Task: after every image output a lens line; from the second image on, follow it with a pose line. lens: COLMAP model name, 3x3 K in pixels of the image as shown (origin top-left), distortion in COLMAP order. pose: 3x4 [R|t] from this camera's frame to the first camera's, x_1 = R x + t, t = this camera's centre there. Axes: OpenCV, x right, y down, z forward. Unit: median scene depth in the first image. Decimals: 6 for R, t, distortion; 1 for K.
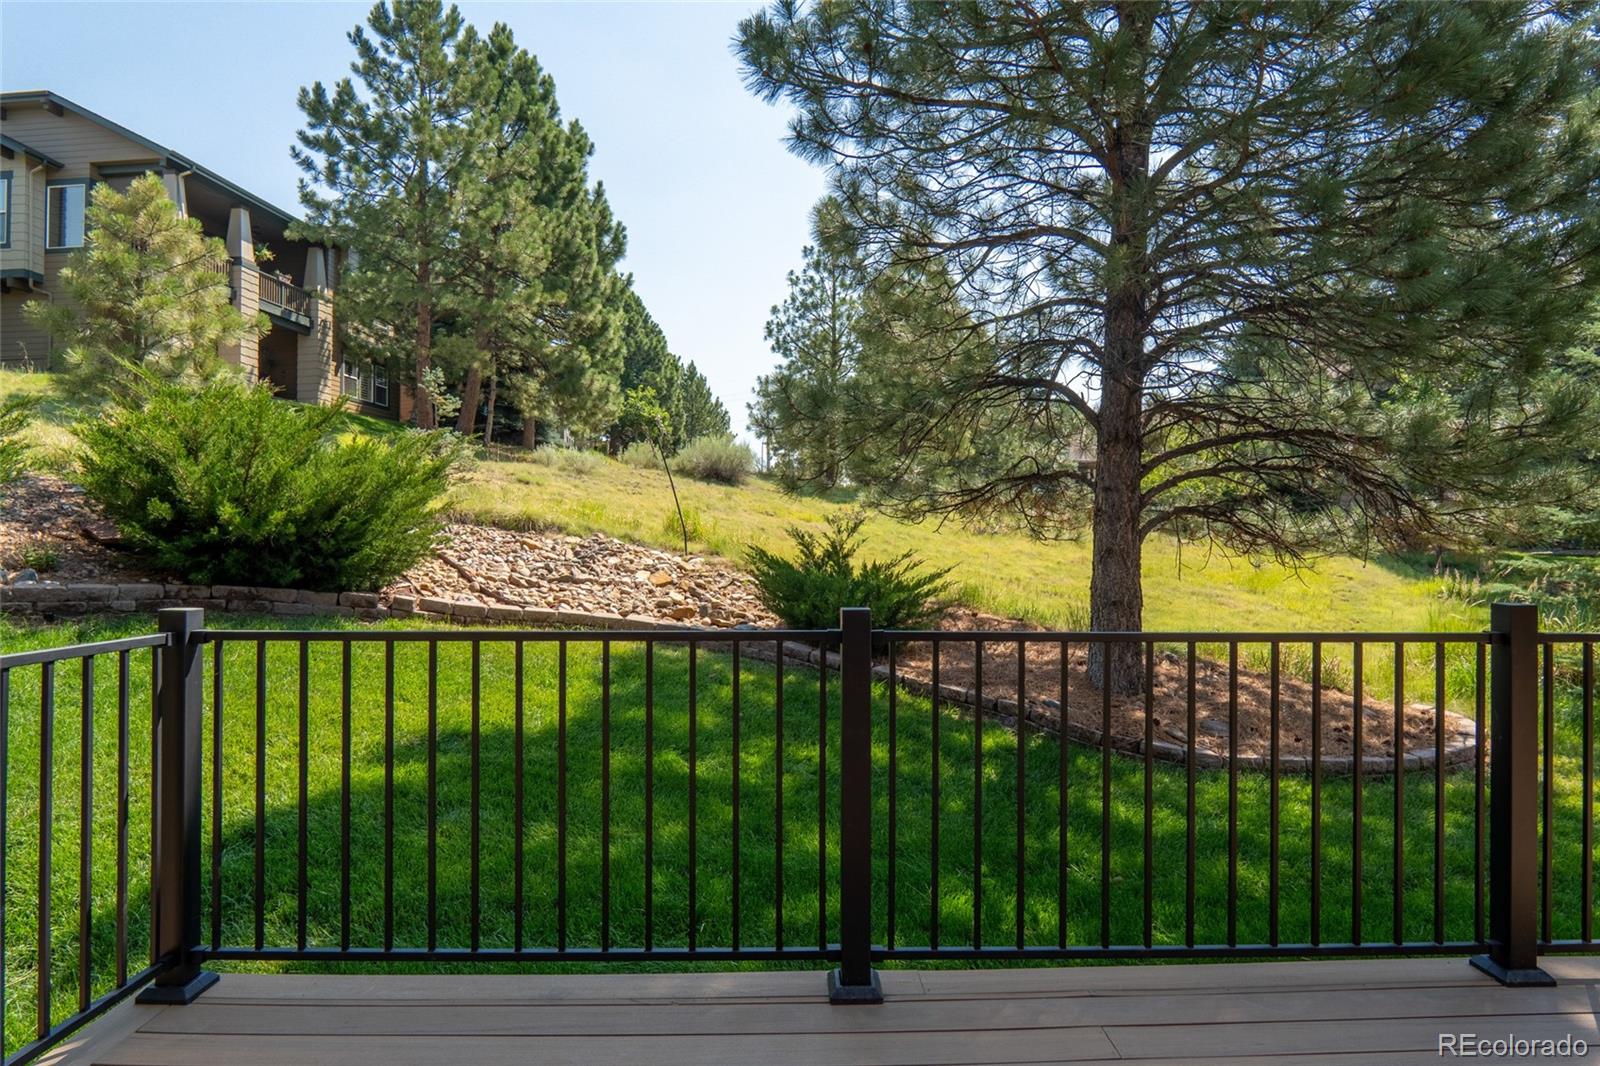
lens RADIAL K [[872.2, 0, 812.4], [0, 872.2, 533.6], [0, 0, 1]] dist [-0.029982, 0.005139]
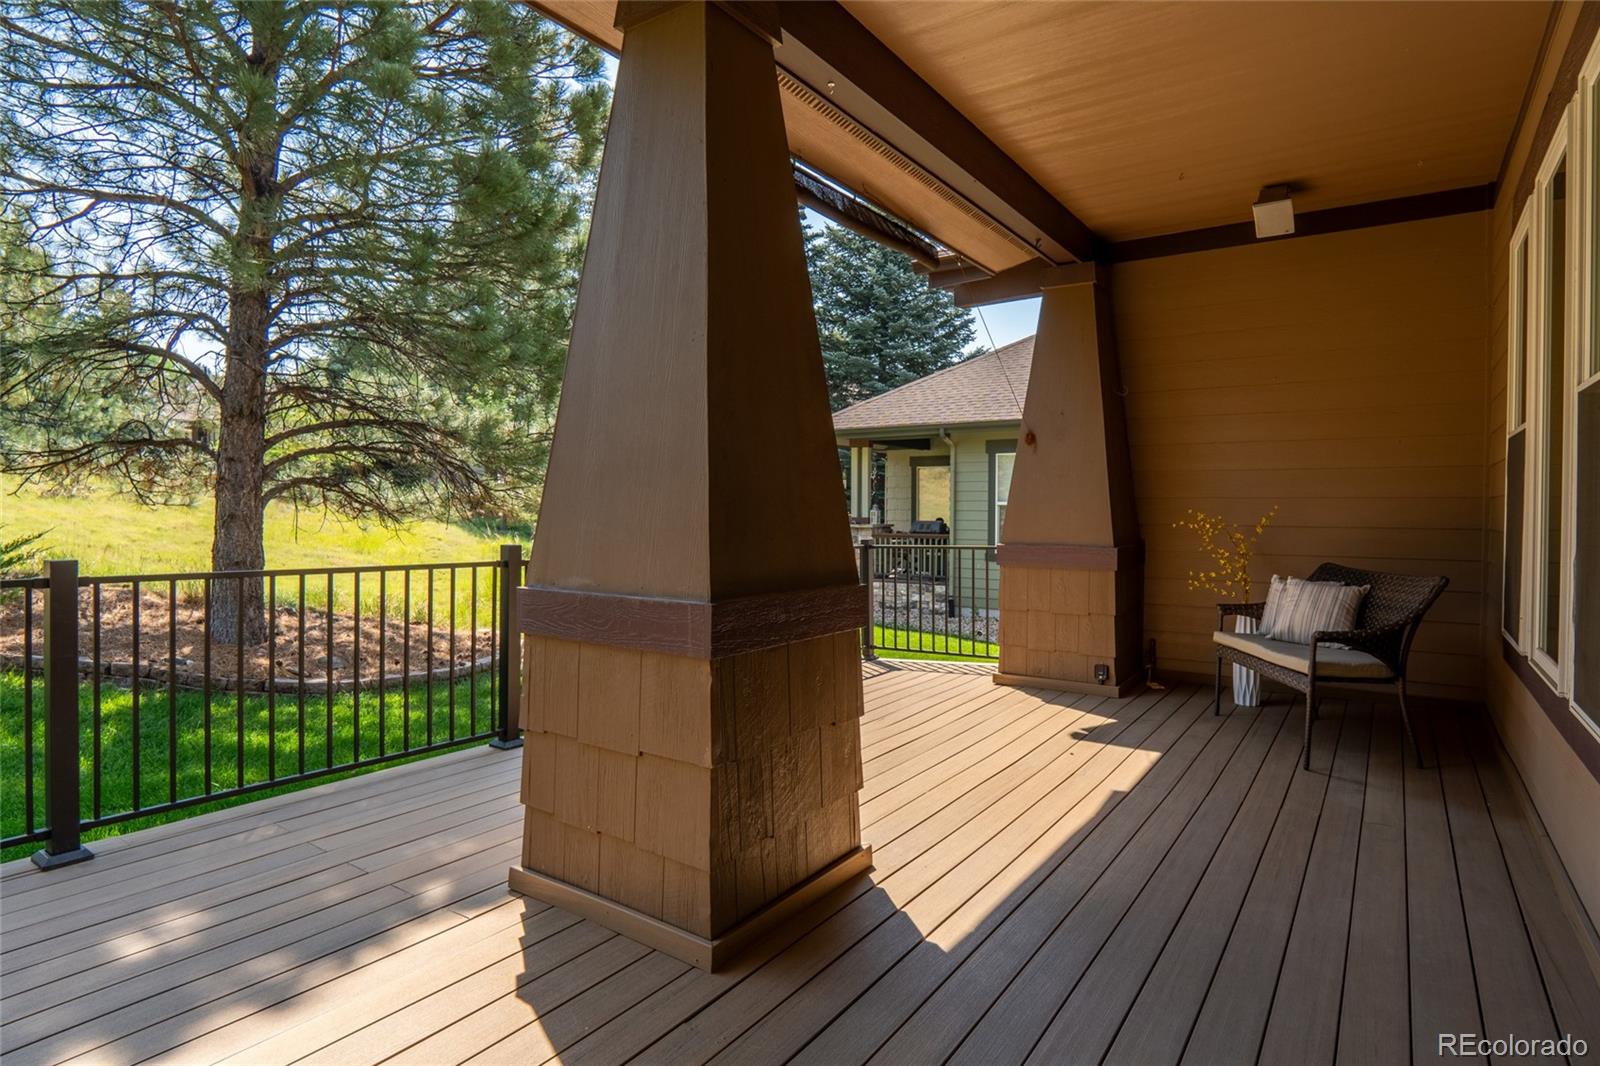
lens RADIAL K [[872.2, 0, 808.7], [0, 872.2, 520.8], [0, 0, 1]] dist [-0.029982, 0.005139]
pose [[0.579032, -0.001631, 0.815304, -0.117416], [-0.017607, 0.999740, 0.014505, -0.002705], [-0.815115, -0.022754, 0.578852, -0.211644]]
